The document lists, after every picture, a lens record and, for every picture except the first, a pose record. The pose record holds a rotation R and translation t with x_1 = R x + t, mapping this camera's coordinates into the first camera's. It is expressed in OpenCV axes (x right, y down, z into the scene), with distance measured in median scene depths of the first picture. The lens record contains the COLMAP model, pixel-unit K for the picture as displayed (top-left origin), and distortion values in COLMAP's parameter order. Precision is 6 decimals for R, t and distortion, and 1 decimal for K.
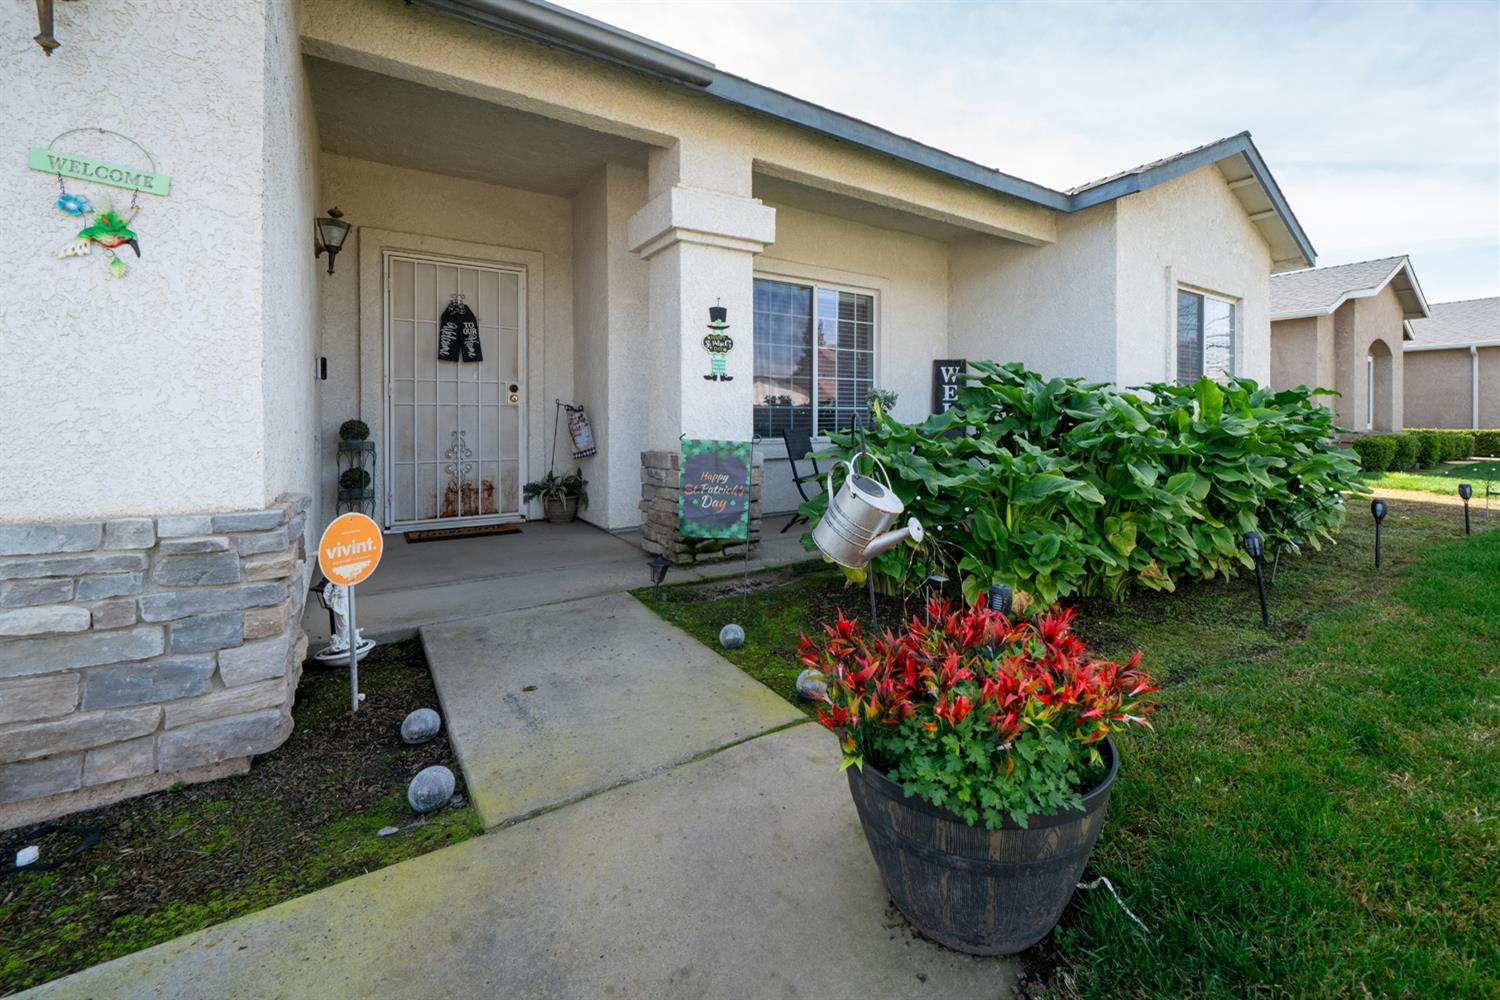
lens RADIAL K [[603.1, 0, 747.3], [0, 603.1, 433.0], [0, 0, 1]] dist [-0.001600, -0.000135]
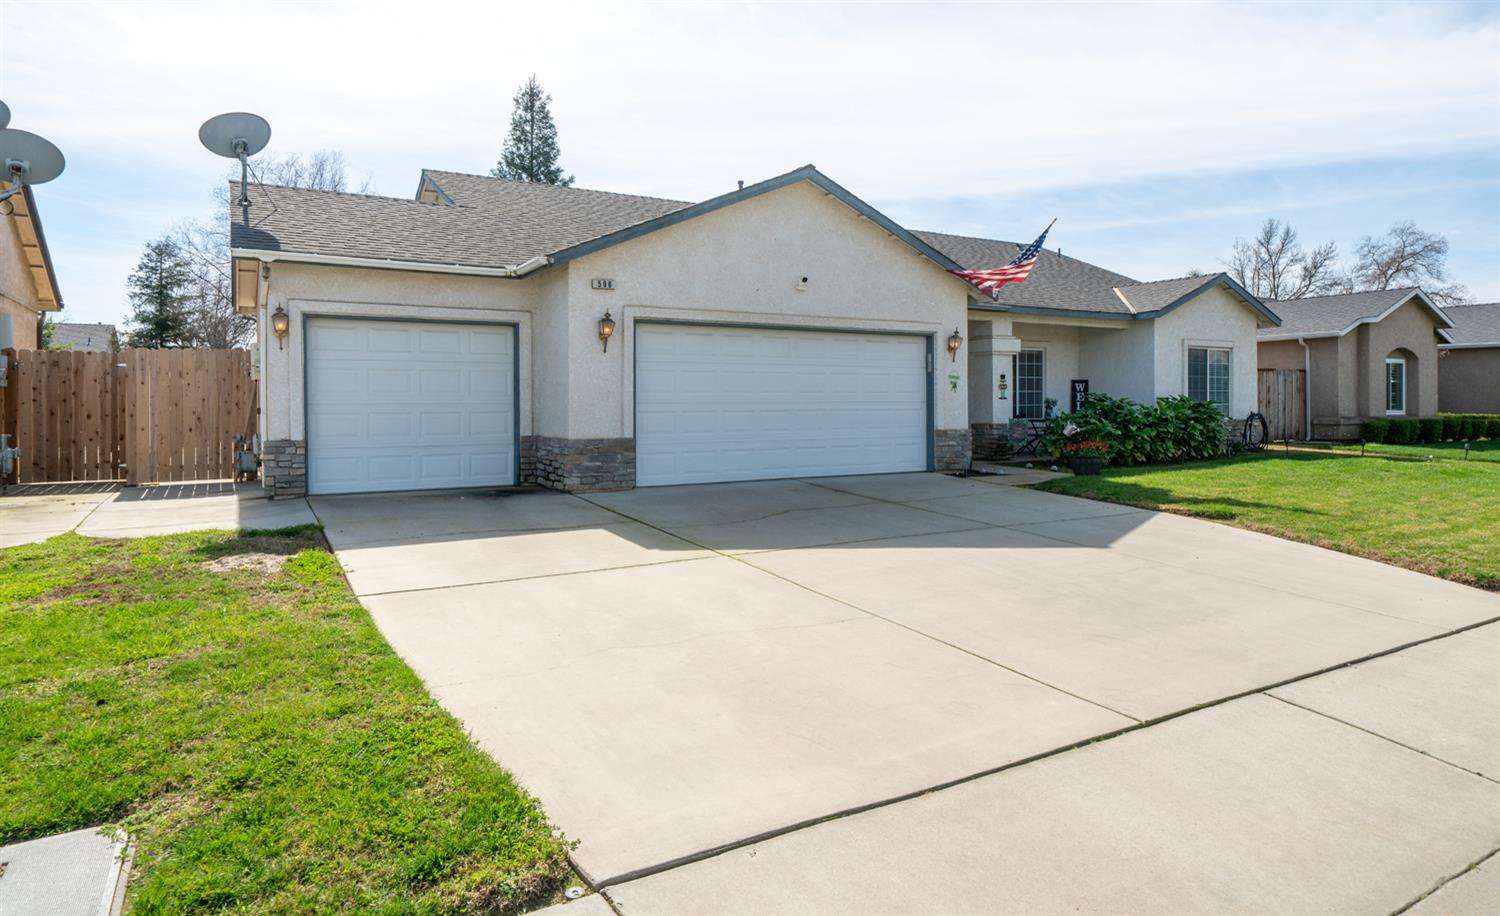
lens RADIAL K [[875.6, 0, 750.8], [0, 875.6, 404.4], [0, 0, 1]] dist [0.003649, 0.000600]
pose [[0.999633, 0.000808, -0.027093, -0.820168], [-0.001207, 0.999891, -0.014728, 0.003094], [0.027079, 0.014755, 0.999524, -2.344352]]
